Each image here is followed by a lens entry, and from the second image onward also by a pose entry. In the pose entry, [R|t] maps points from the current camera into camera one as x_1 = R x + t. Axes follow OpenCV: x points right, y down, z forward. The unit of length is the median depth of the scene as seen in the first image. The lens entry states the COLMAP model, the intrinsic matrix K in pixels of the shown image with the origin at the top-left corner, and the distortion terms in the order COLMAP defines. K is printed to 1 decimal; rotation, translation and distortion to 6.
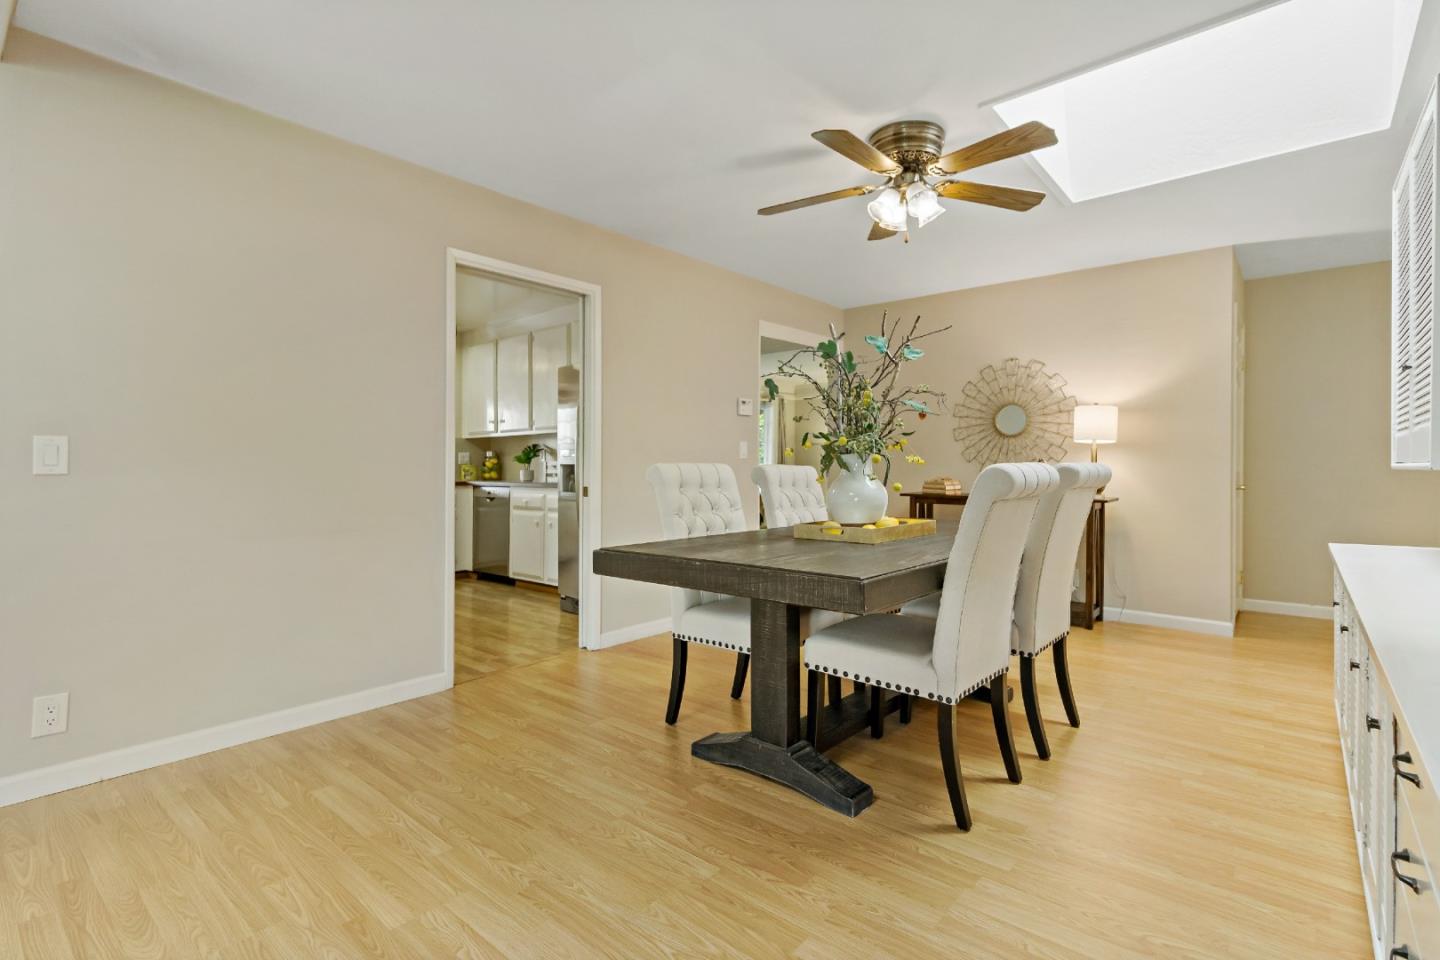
lens RADIAL K [[683.0, 0, 733.9], [0, 683.0, 471.7], [0, 0, 1]] dist [0.001852, 0.005100]
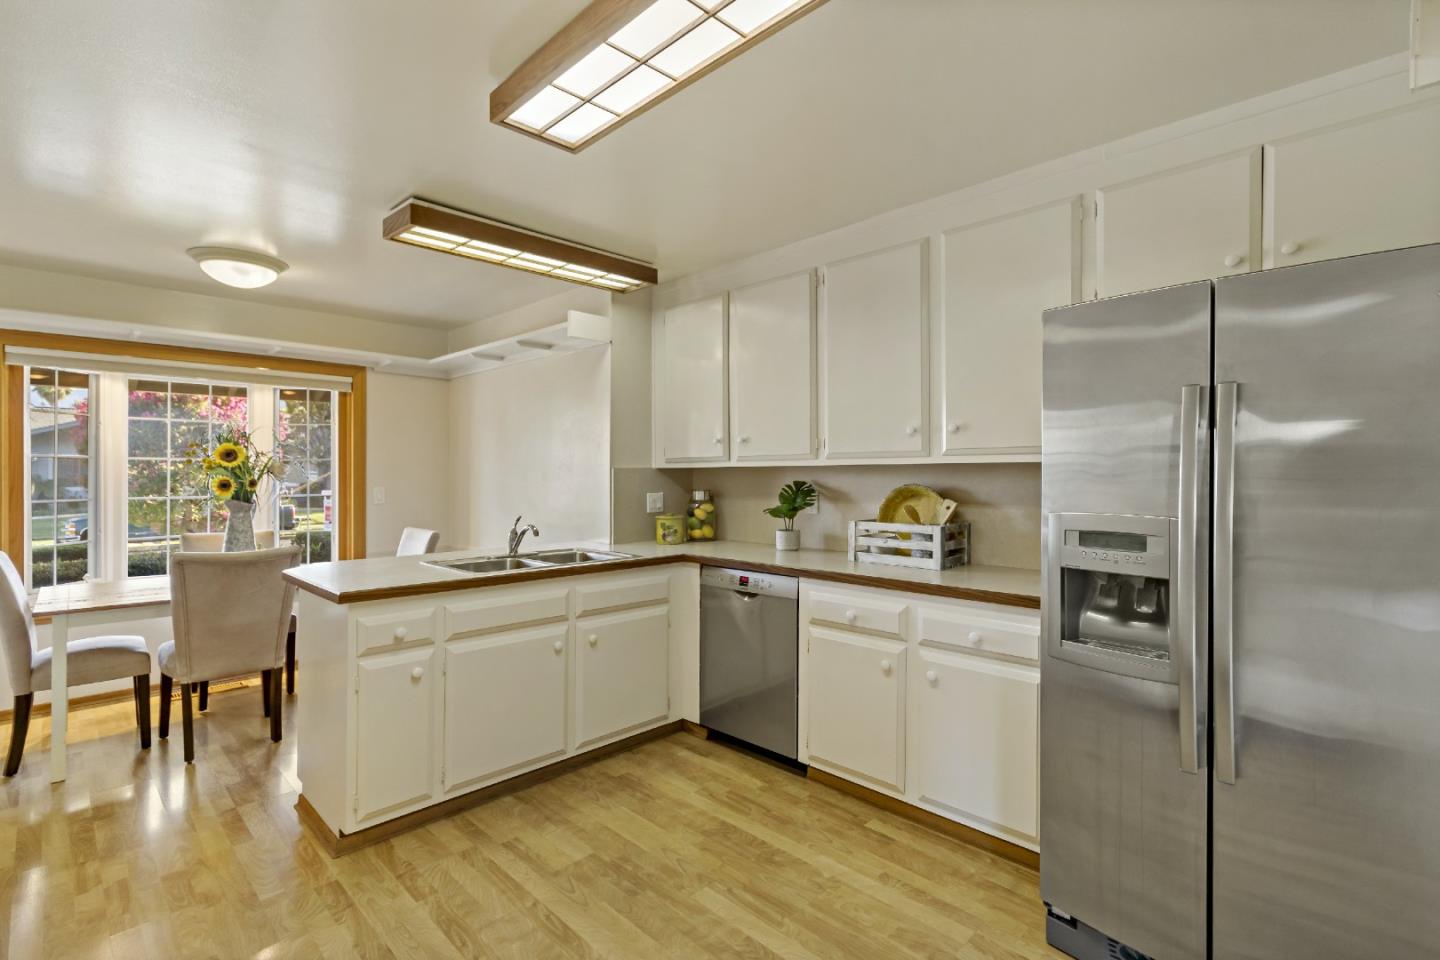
lens RADIAL K [[674.9, 0, 724.9], [0, 674.9, 472.8], [0, 0, 1]] dist [0.000426, 0.000121]
pose [[0.996558, -0.001343, -0.082884, -0.364749], [0.001167, 0.999997, -0.002172, -0.055101], [0.082886, 0.002067, 0.996557, 0.548612]]
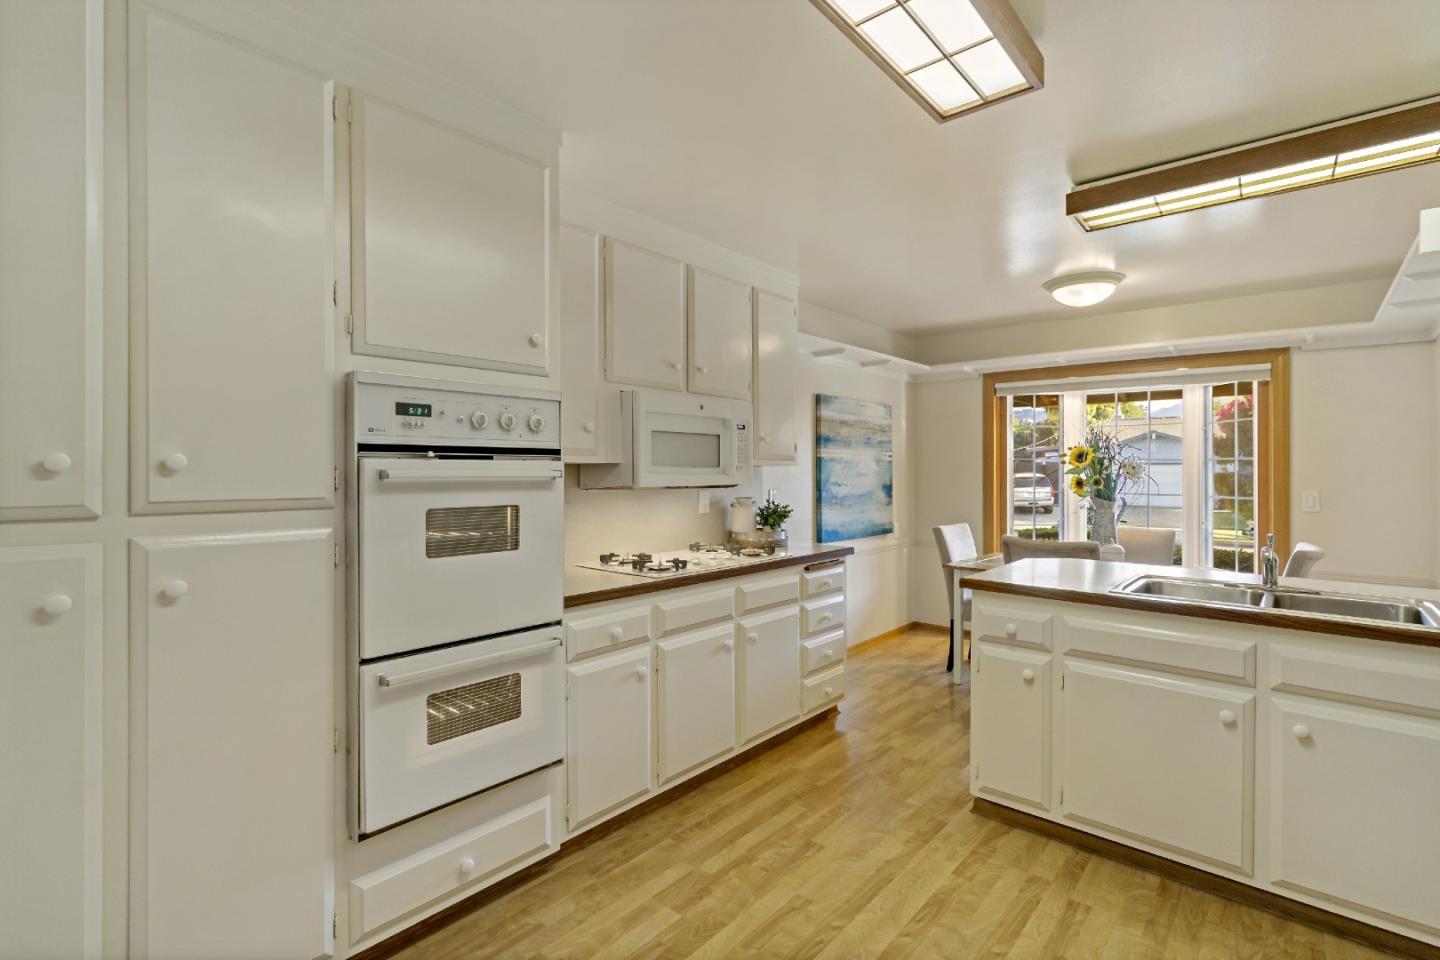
lens RADIAL K [[672.6, 0, 731.8], [0, 672.6, 465.7], [0, 0, 1]] dist [0.002337, 0.000955]
pose [[-0.009520, -0.004536, -0.999944, -0.162247], [-0.007772, 0.999960, -0.004463, -0.057956], [0.999924, 0.007729, -0.009555, 0.781764]]
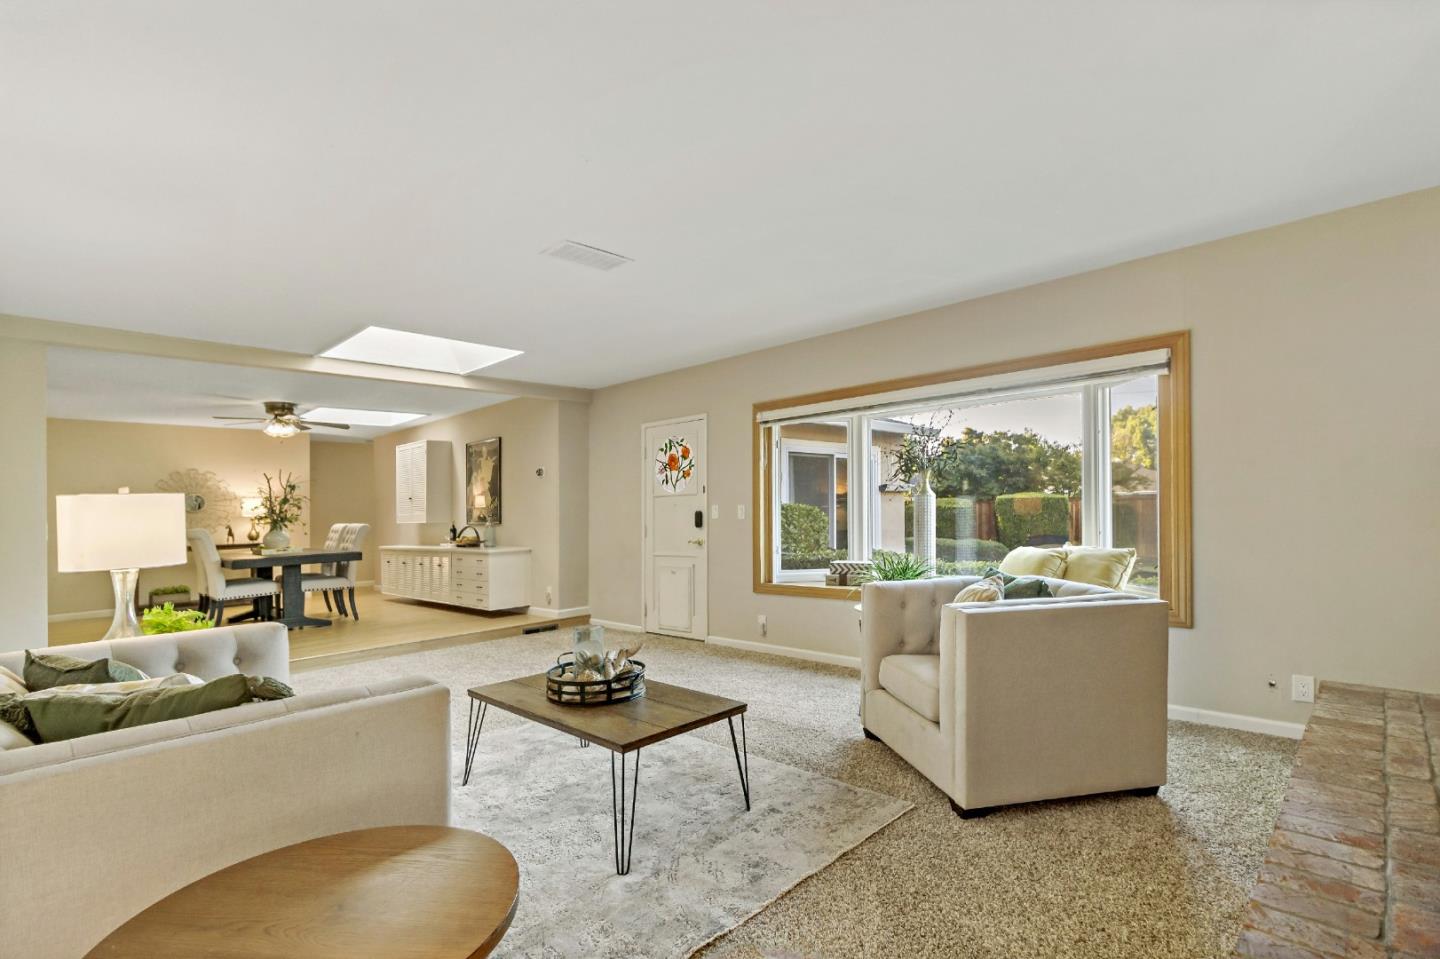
lens RADIAL K [[675.3, 0, 721.8], [0, 675.3, 493.7], [0, 0, 1]] dist [0.037039, 0.000329]
pose [[0.072803, 0.027202, 0.996975, -1.150599], [0.039778, 0.998753, -0.030155, 0.006963], [-0.996553, 0.041853, 0.071630, -0.446714]]
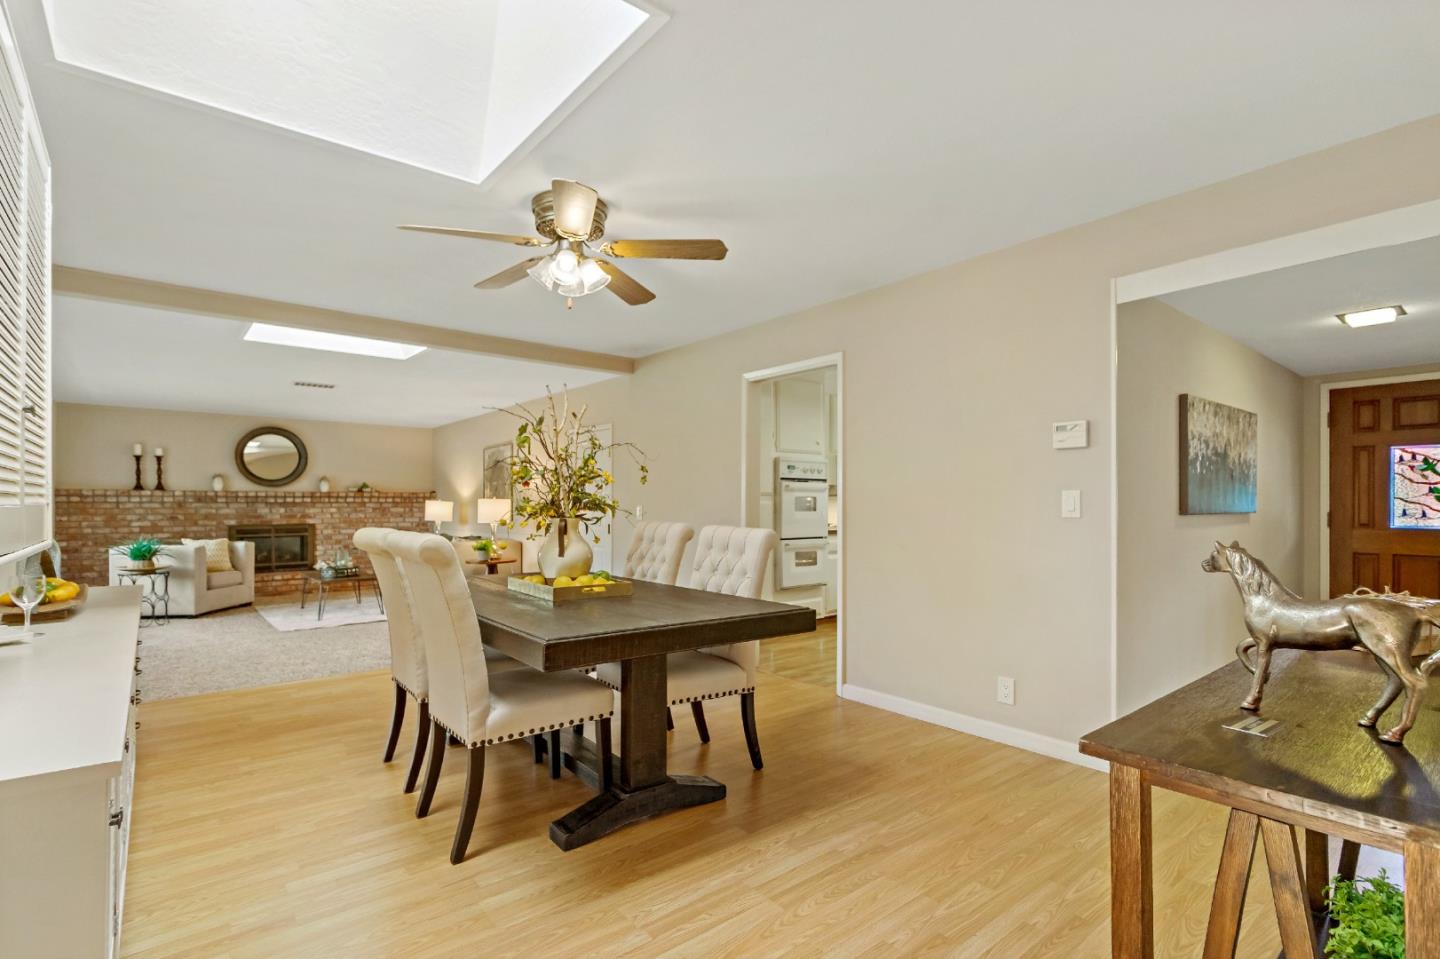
lens RADIAL K [[677.9, 0, 726.4], [0, 677.9, 507.7], [0, 0, 1]] dist [0.002582, 0.000329]
pose [[-0.183447, 0.002704, -0.983026, 0.607751], [-0.013700, 0.999892, 0.005307, -0.024413], [0.982934, 0.014441, -0.183391, 0.723816]]
